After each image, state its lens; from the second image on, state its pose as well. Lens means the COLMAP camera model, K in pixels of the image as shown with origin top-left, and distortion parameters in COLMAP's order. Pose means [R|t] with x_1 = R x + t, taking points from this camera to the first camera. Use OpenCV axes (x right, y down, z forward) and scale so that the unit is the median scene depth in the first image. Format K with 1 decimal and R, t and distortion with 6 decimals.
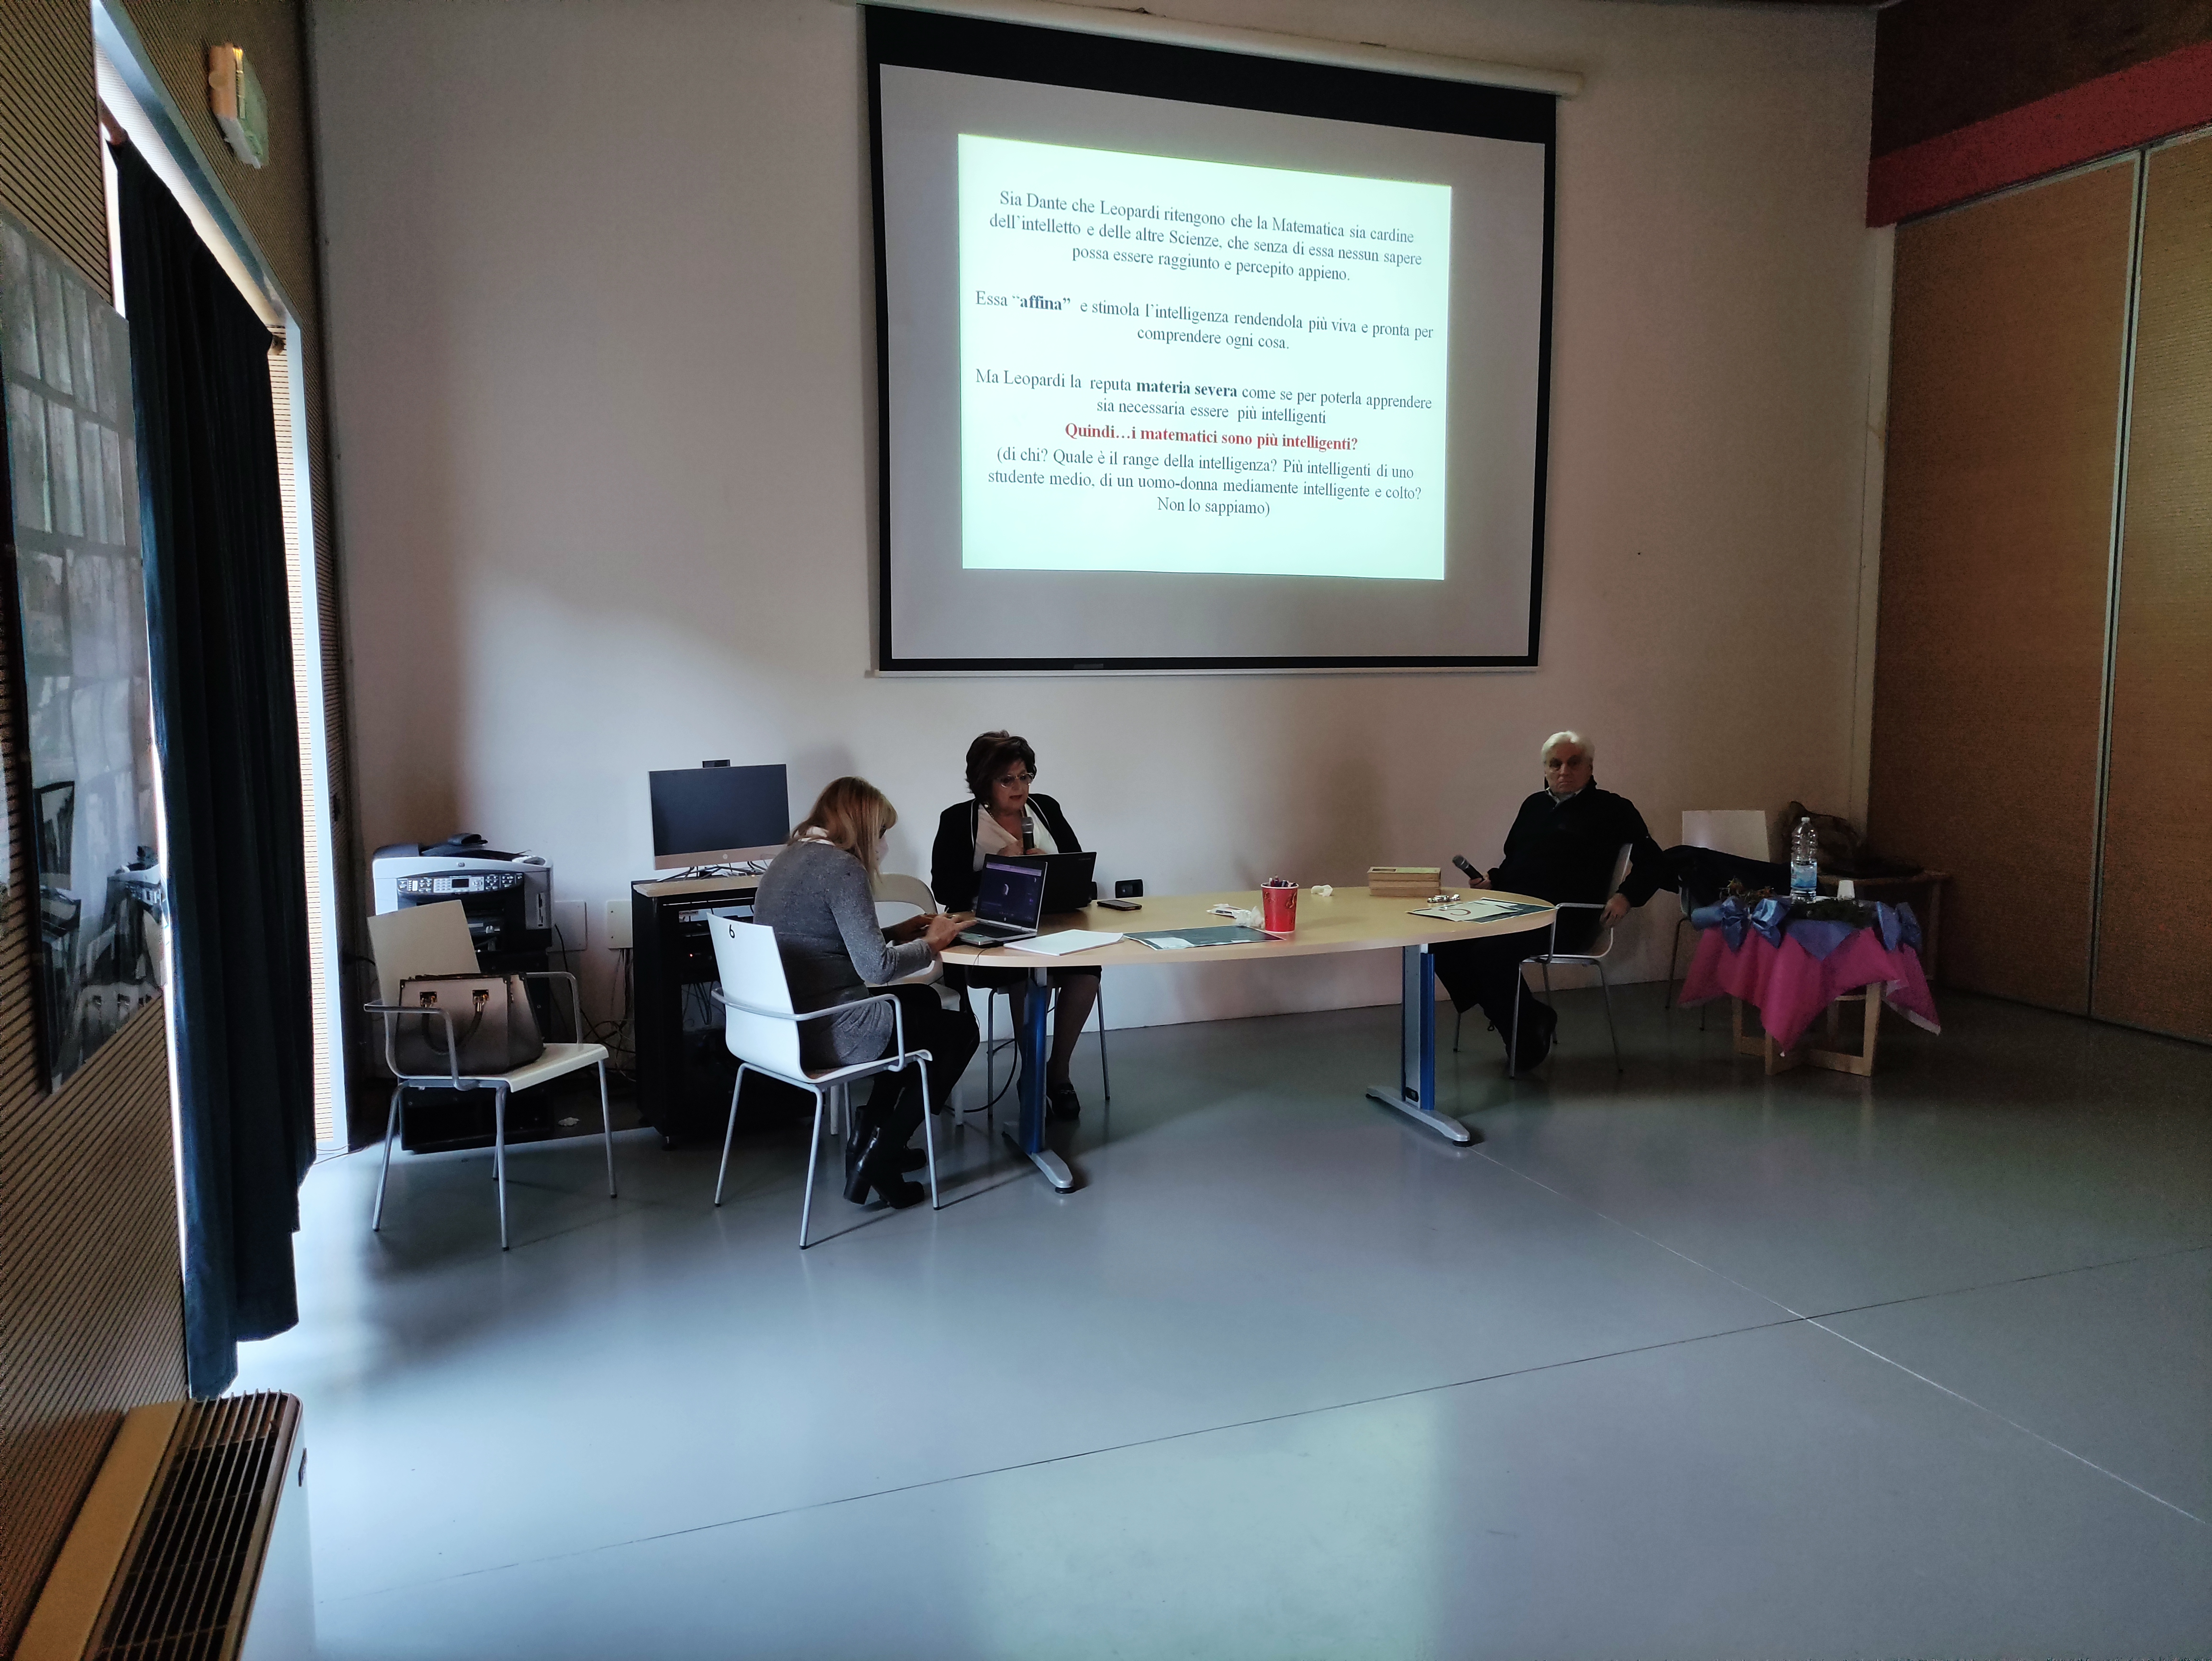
lens RADIAL K [[1635.4, 0, 1101.0], [0, 1635.4, 836.6], [0, 0, 1]] dist [0.031315, -0.014161]
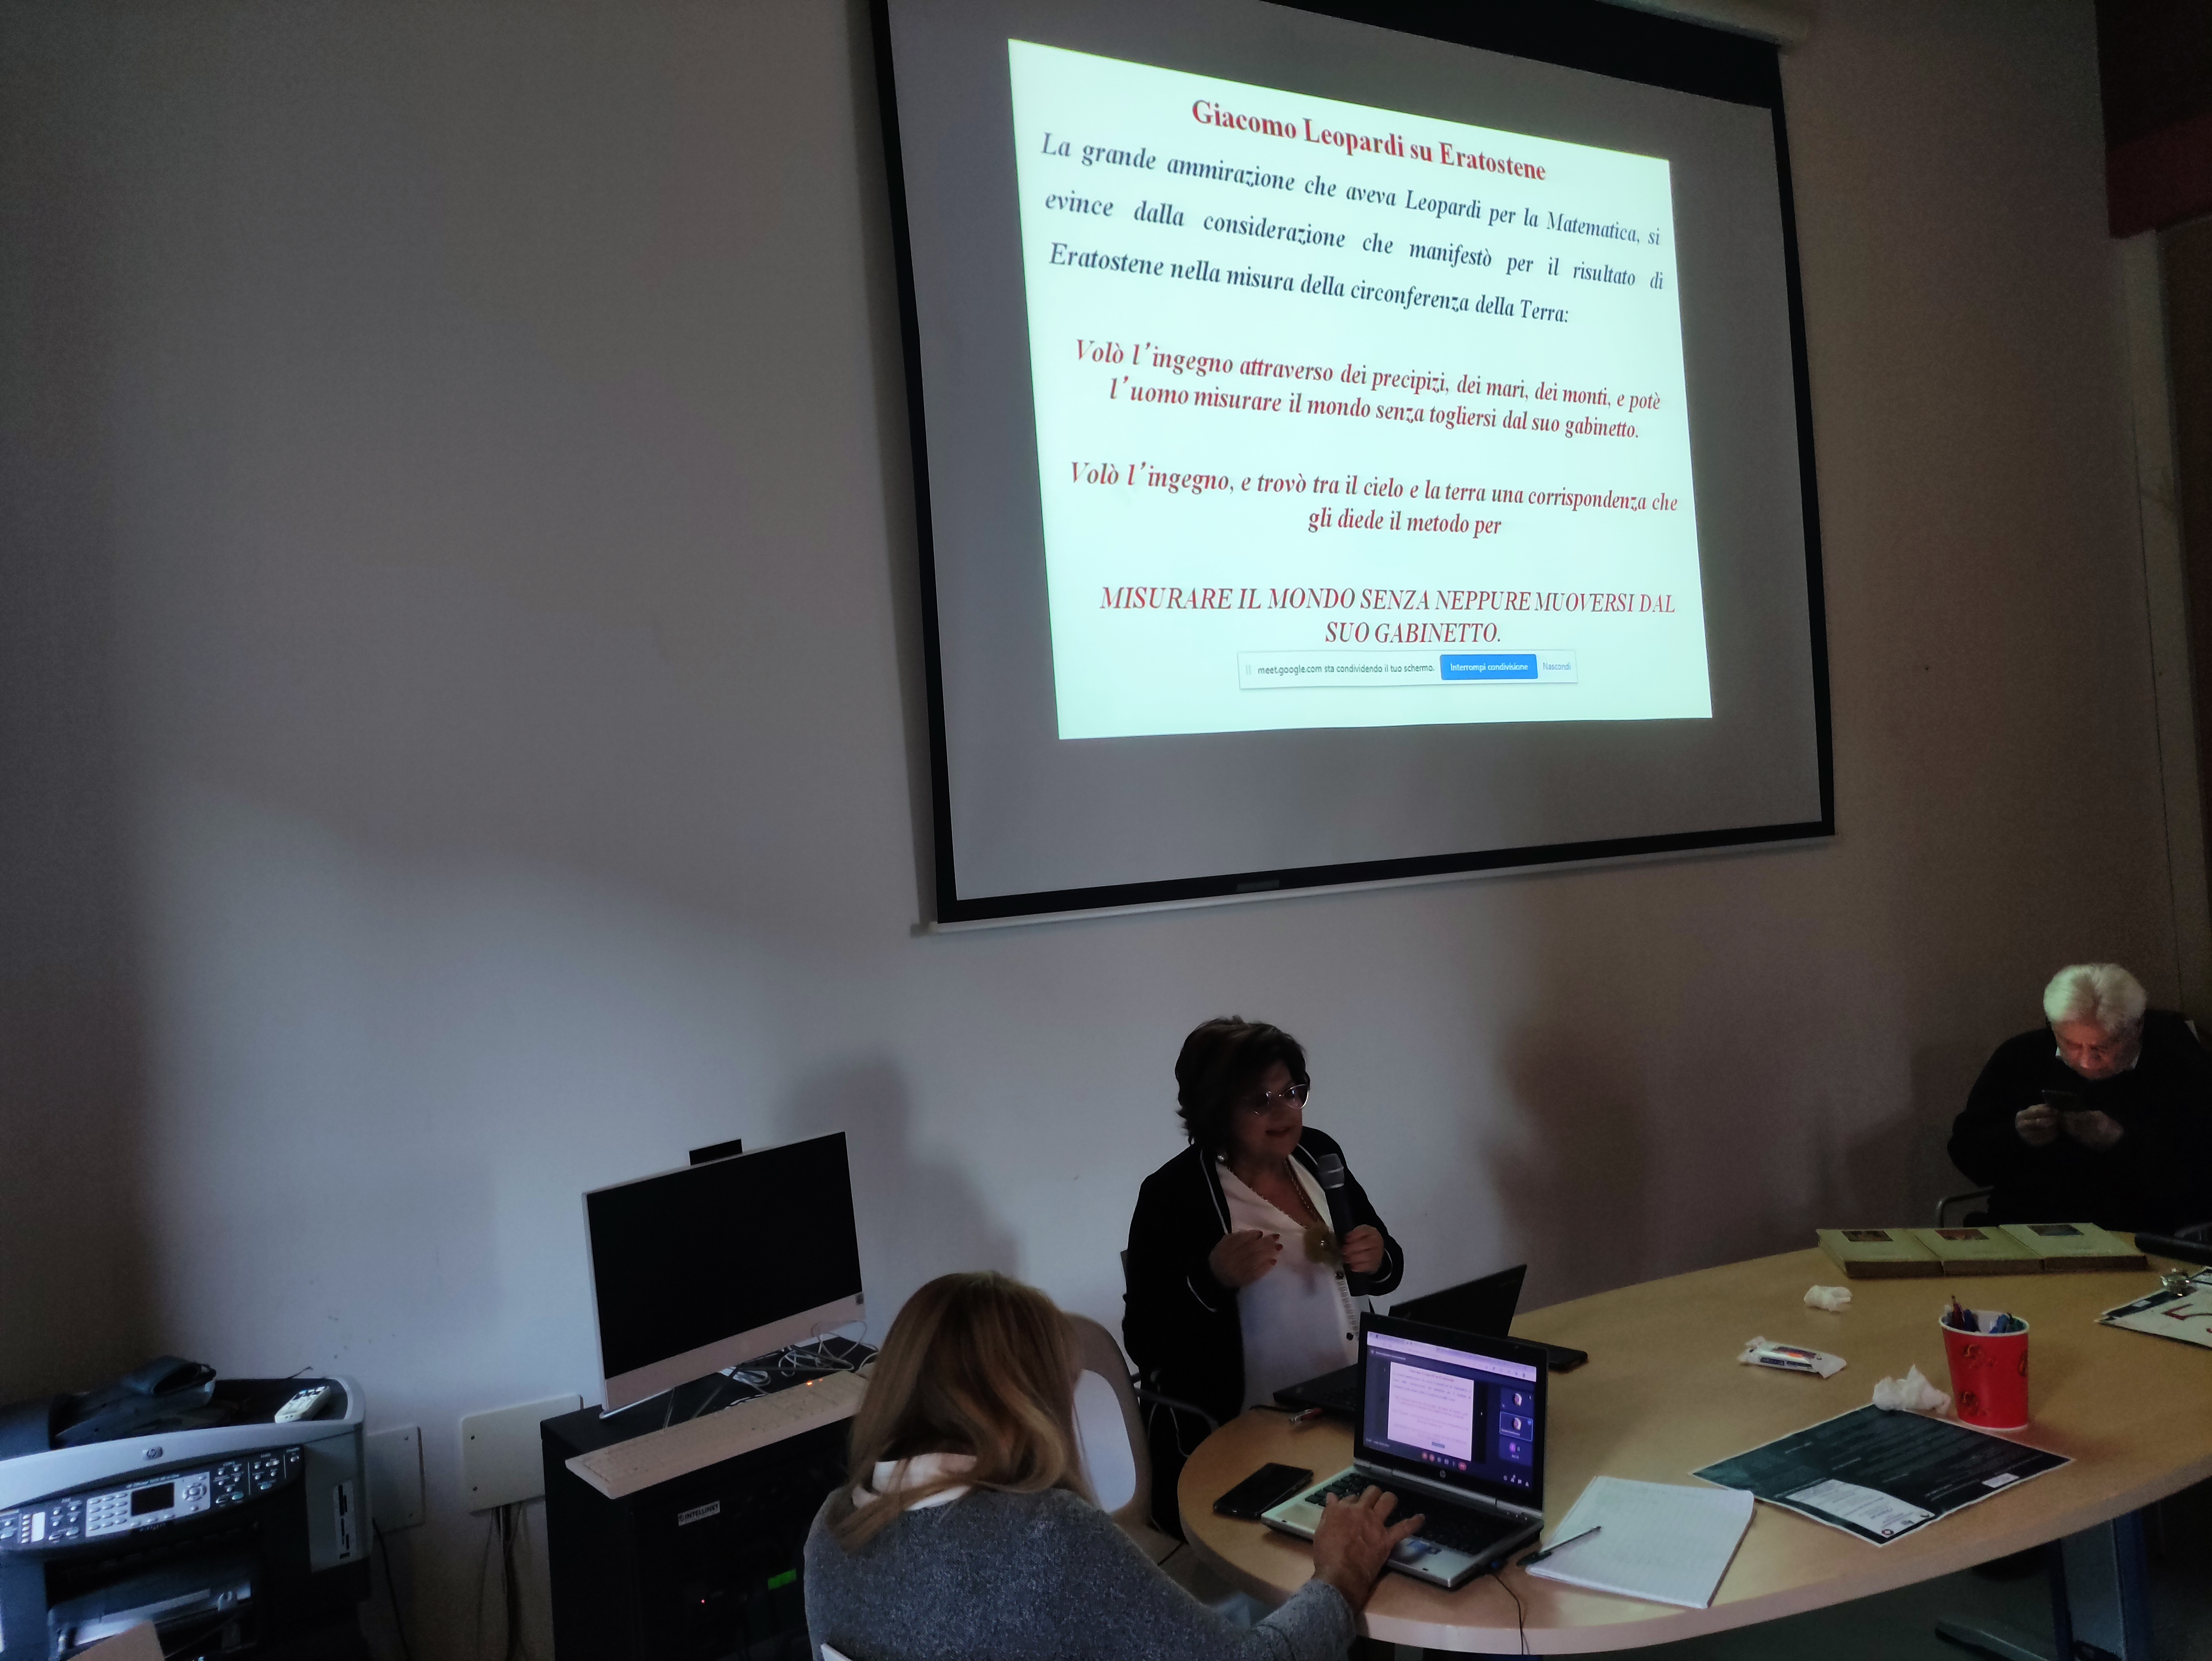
lens RADIAL K [[1635.4, 0, 1098.9], [0, 1635.4, 820.8], [0, 0, 1]] dist [0.031315, -0.014161]
pose [[0.985748, -0.069229, 0.153322, -0.165594], [0.087570, 0.989347, -0.116293, -0.065456], [-0.143638, 0.128062, 0.981309, 0.427986]]
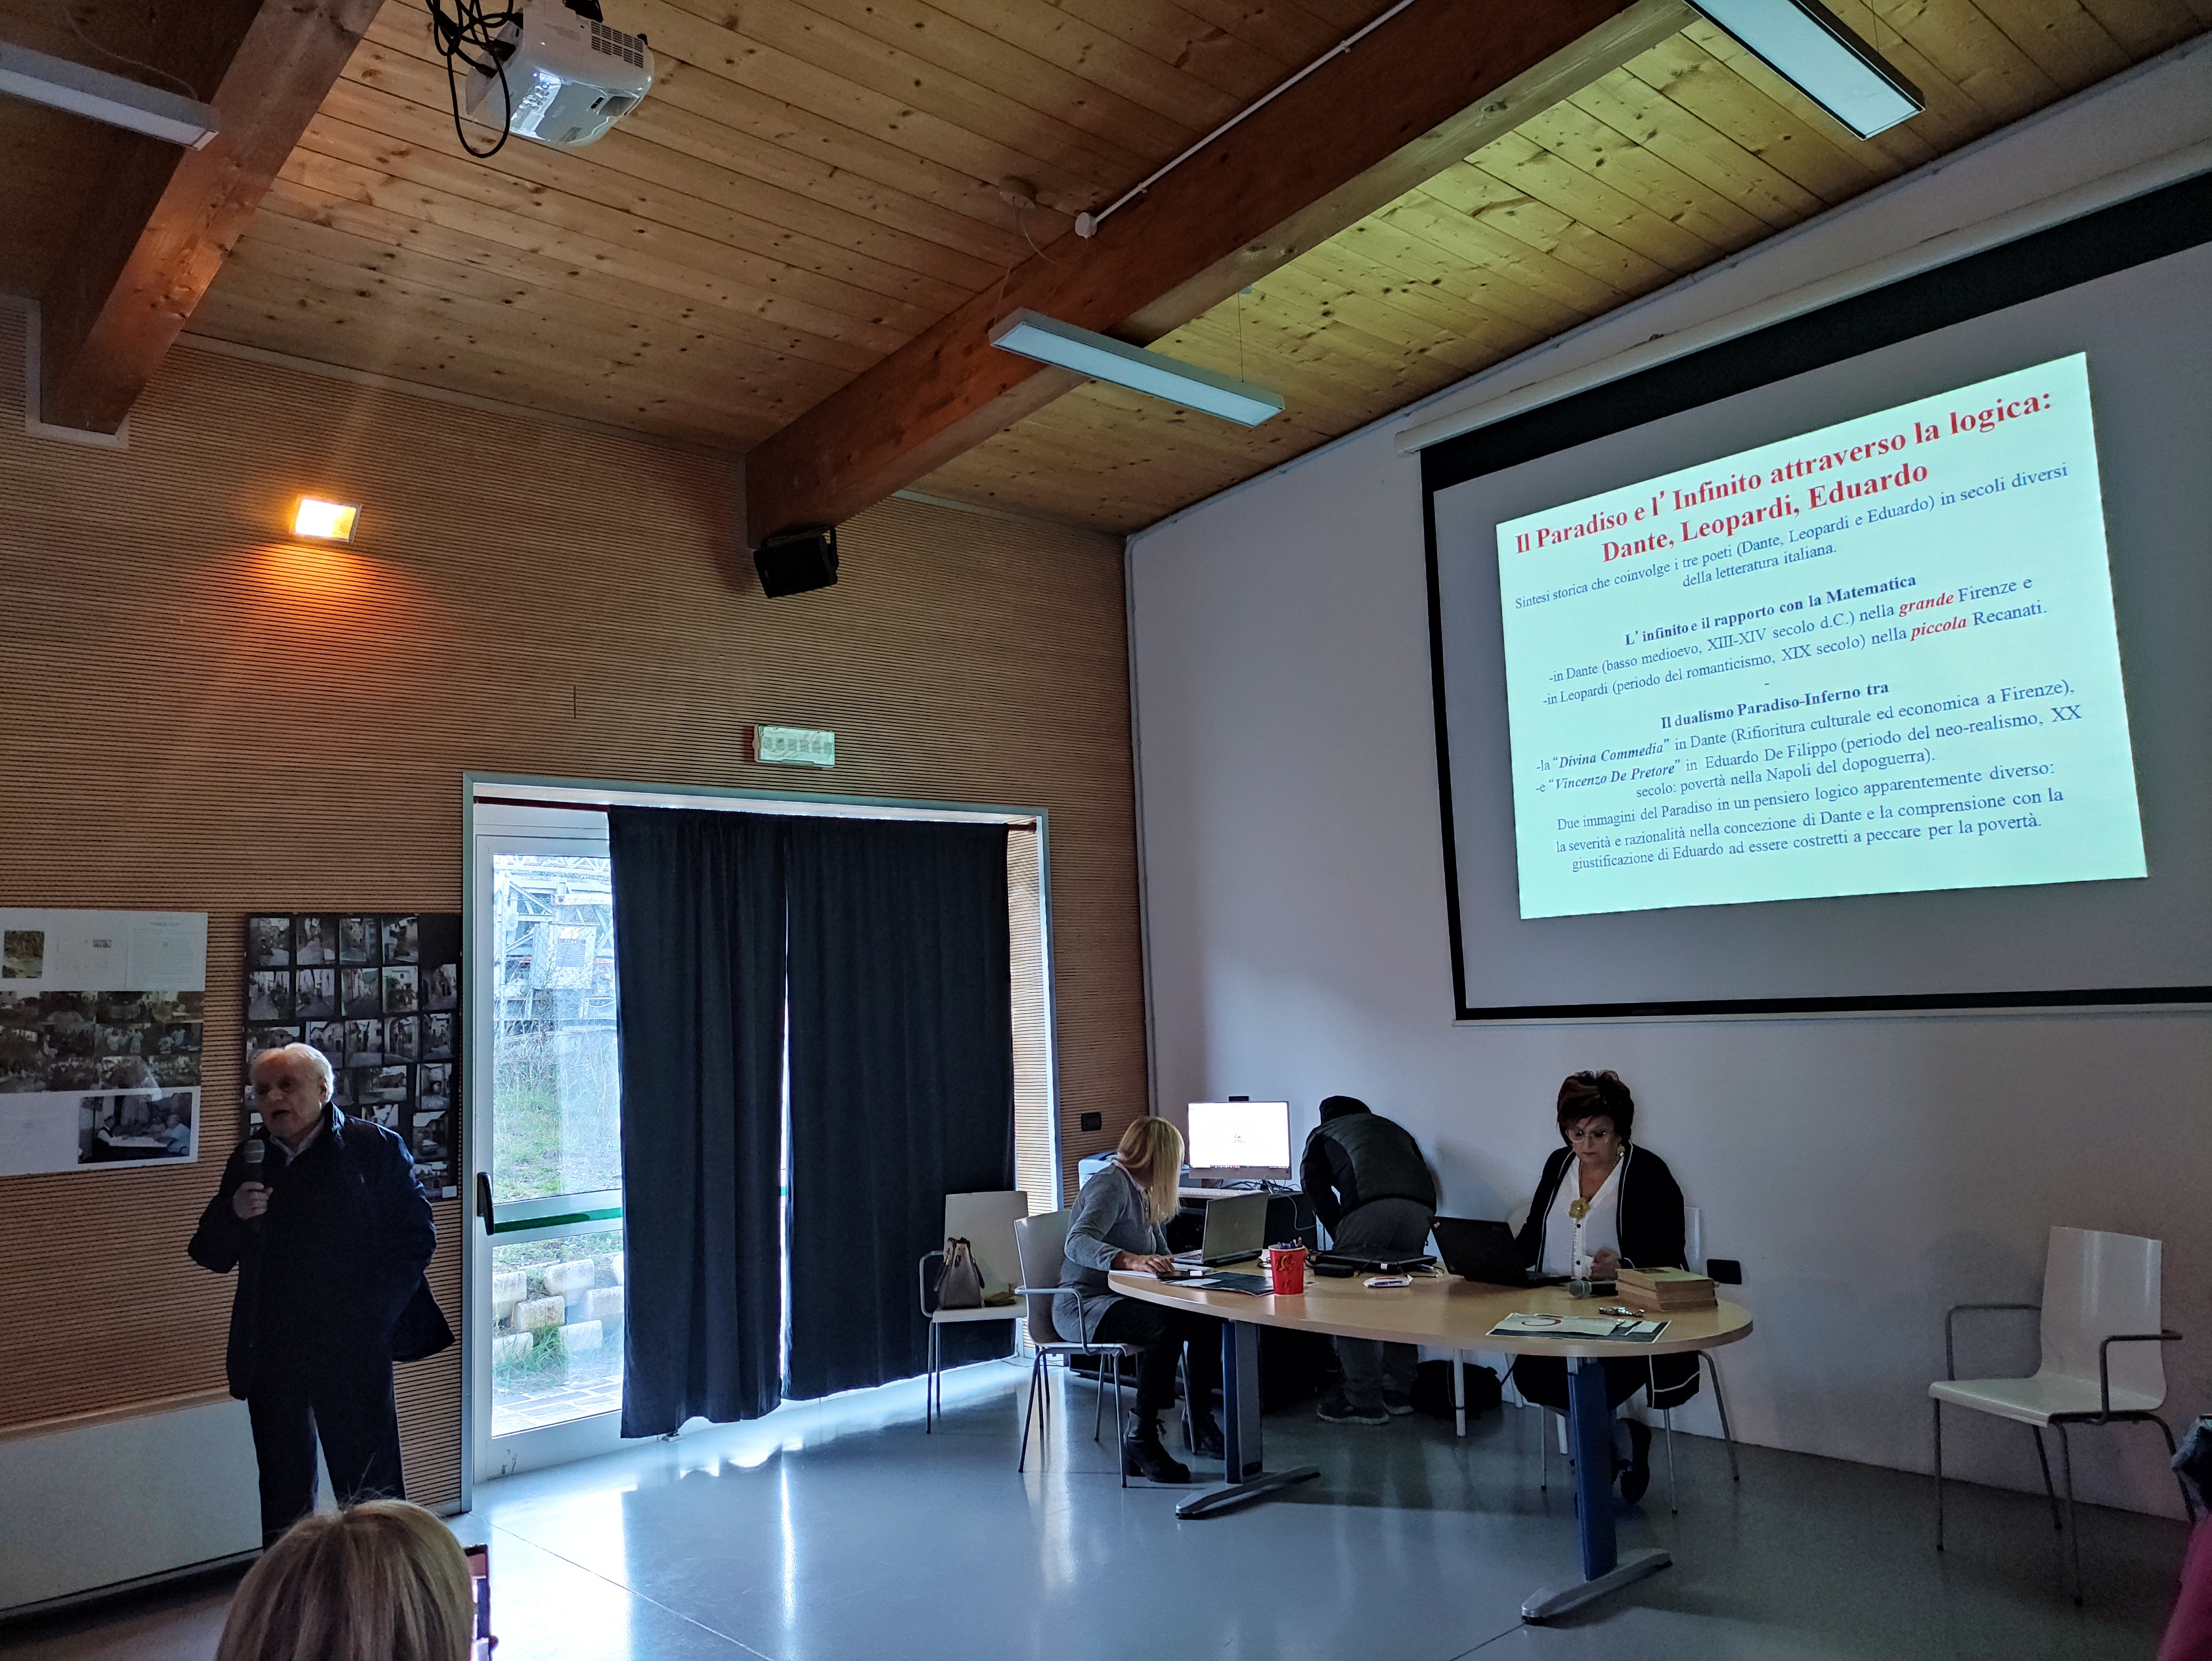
lens RADIAL K [[1635.4, 0, 1099.3], [0, 1635.4, 845.1], [0, 0, 1]] dist [0.031315, -0.014161]
pose [[0.371854, -0.105774, -0.922245, 0.780407], [-0.064003, 0.988202, -0.139145, -0.050675], [0.926082, 0.110768, 0.360697, 0.386604]]
